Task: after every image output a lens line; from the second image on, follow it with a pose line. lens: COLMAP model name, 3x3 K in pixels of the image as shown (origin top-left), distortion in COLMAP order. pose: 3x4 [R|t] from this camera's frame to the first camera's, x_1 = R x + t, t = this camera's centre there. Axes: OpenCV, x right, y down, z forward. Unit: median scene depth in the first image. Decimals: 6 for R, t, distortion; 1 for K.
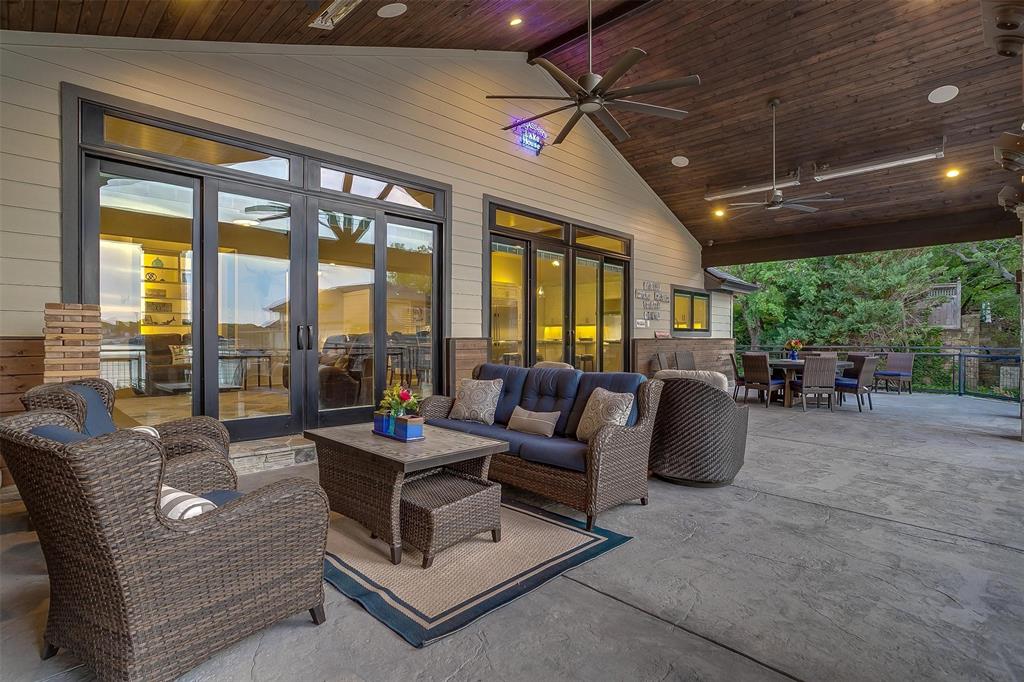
lens RADIAL K [[503.5, 0, 503.6], [0, 503.5, 340.1], [0, 0, 1]] dist [-0.001004, 0.000158]
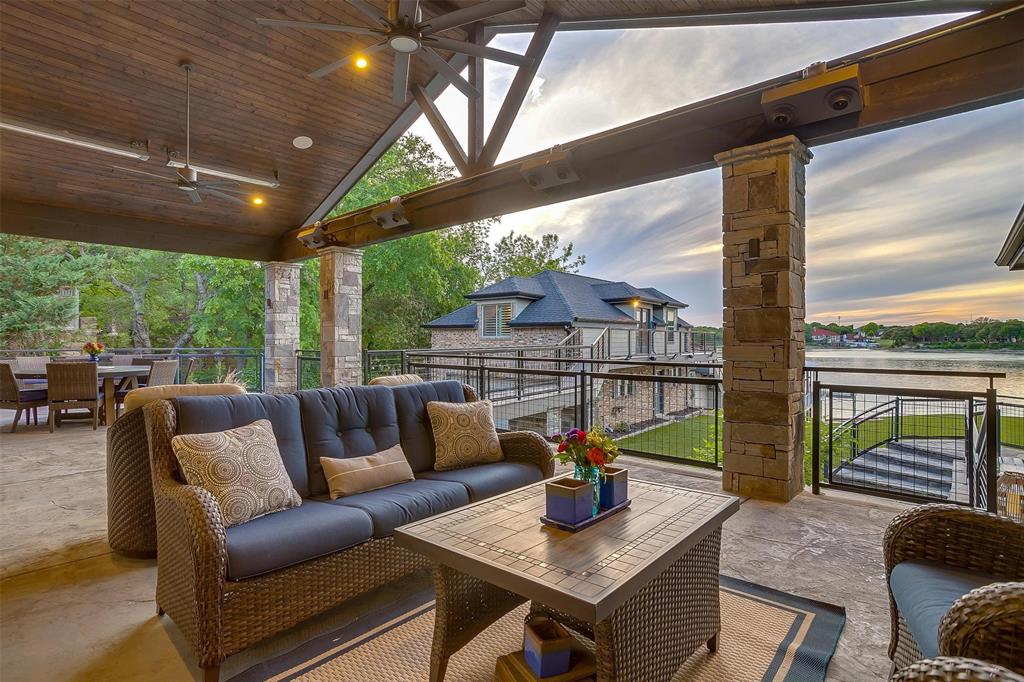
lens RADIAL K [[503.5, 0, 503.6], [0, 503.5, 338.9], [0, 0, 1]] dist [-0.001004, 0.000158]
pose [[-0.046437, -0.004885, 0.998909, -0.385010], [0.007118, 0.999961, 0.005221, -0.005694], [-0.998896, 0.007353, -0.046400, 0.556115]]
